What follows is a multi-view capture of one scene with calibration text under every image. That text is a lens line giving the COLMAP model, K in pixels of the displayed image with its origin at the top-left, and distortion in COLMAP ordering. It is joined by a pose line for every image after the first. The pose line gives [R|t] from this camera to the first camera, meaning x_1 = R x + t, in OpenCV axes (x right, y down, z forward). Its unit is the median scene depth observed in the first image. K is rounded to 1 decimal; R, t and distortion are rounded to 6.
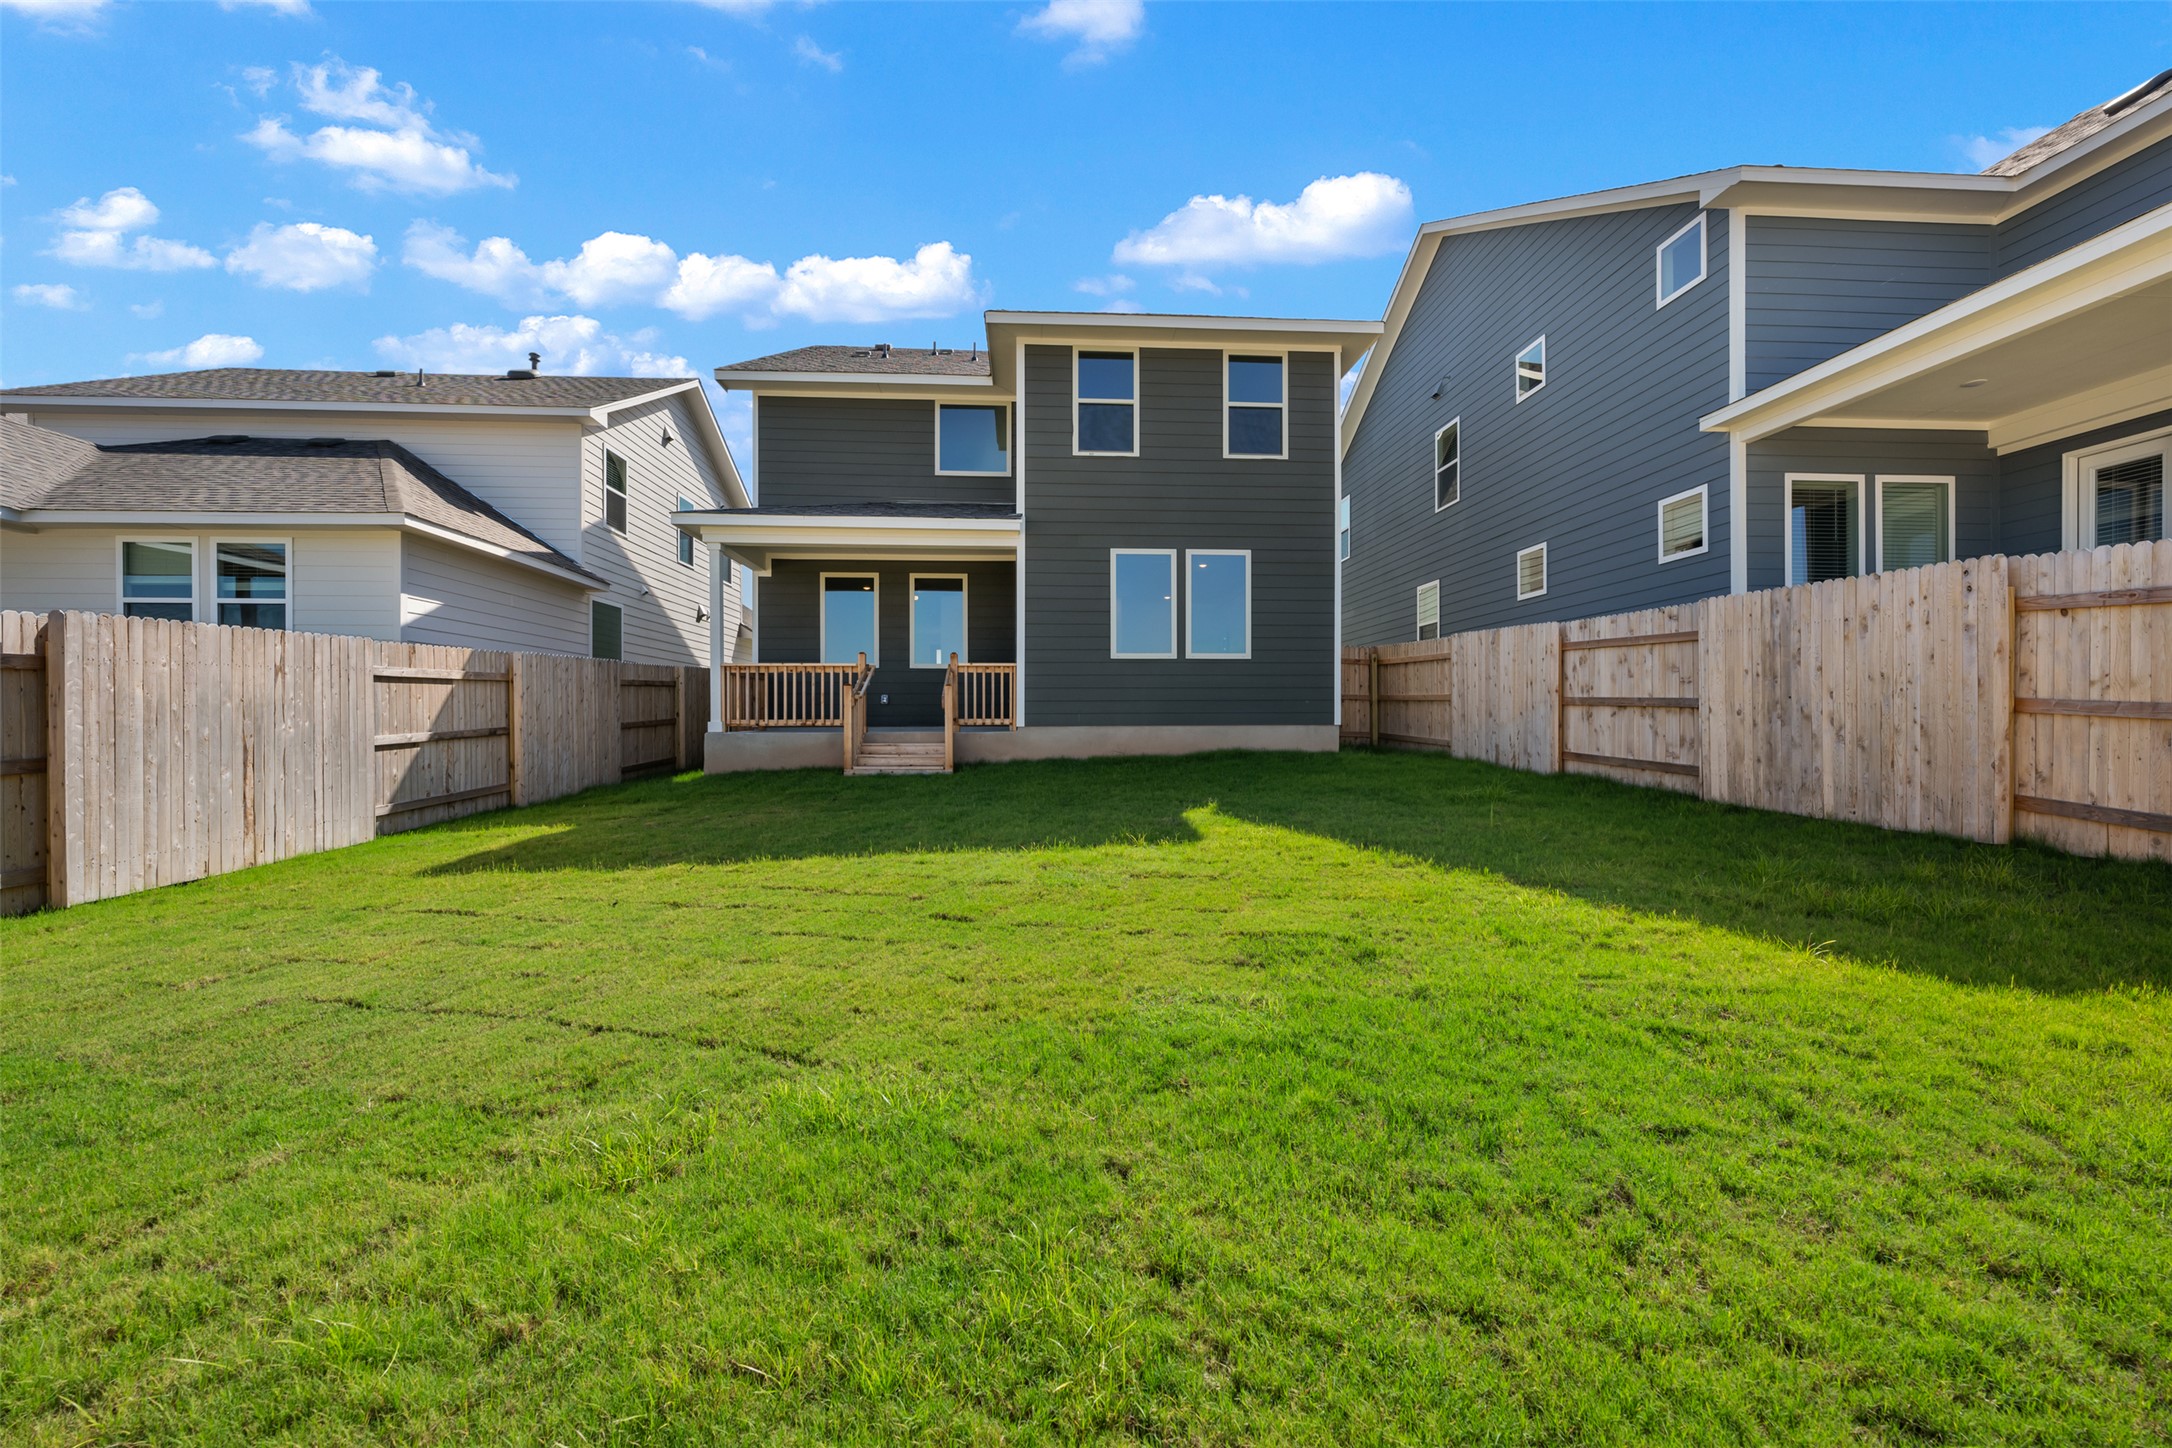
lens RADIAL K [[861.8, 0, 1096.9], [0, 861.8, 730.3], [0, 0, 1]] dist [-0.001357, 0.000503]
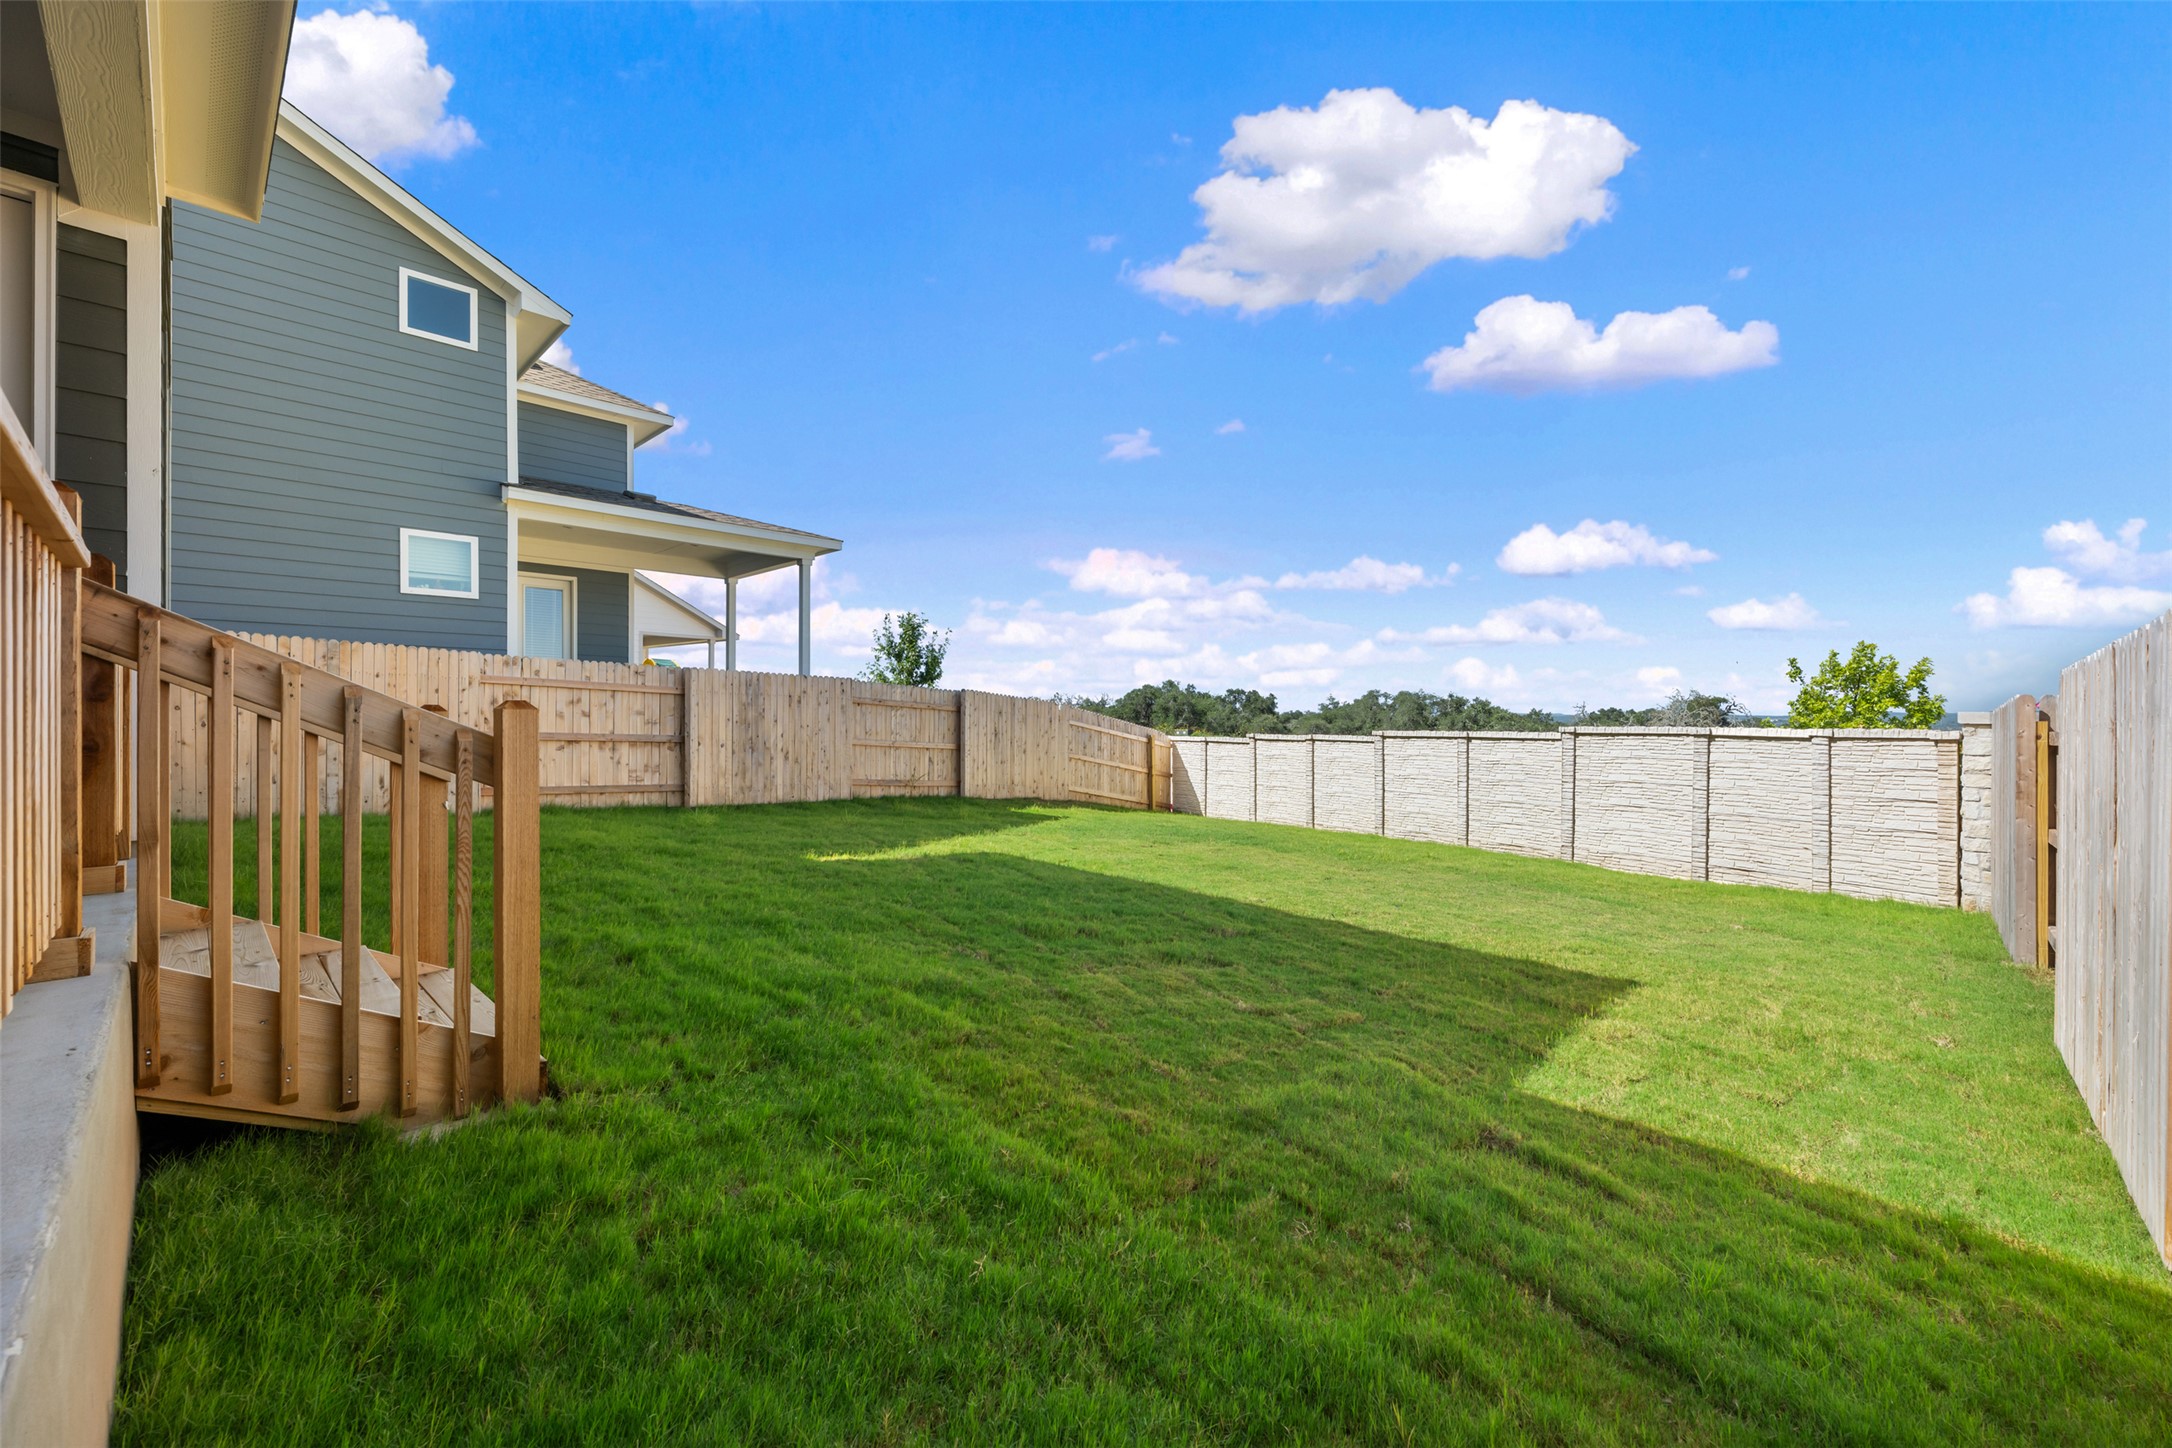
lens RADIAL K [[861.8, 0, 1083.7], [0, 861.8, 721.7], [0, 0, 1]] dist [-0.001357, 0.000503]
pose [[-0.678981, 0.003768, 0.734146, -0.630282], [0.008992, 0.999955, 0.003184, -0.046887], [-0.734101, 0.008763, -0.678984, 1.185553]]
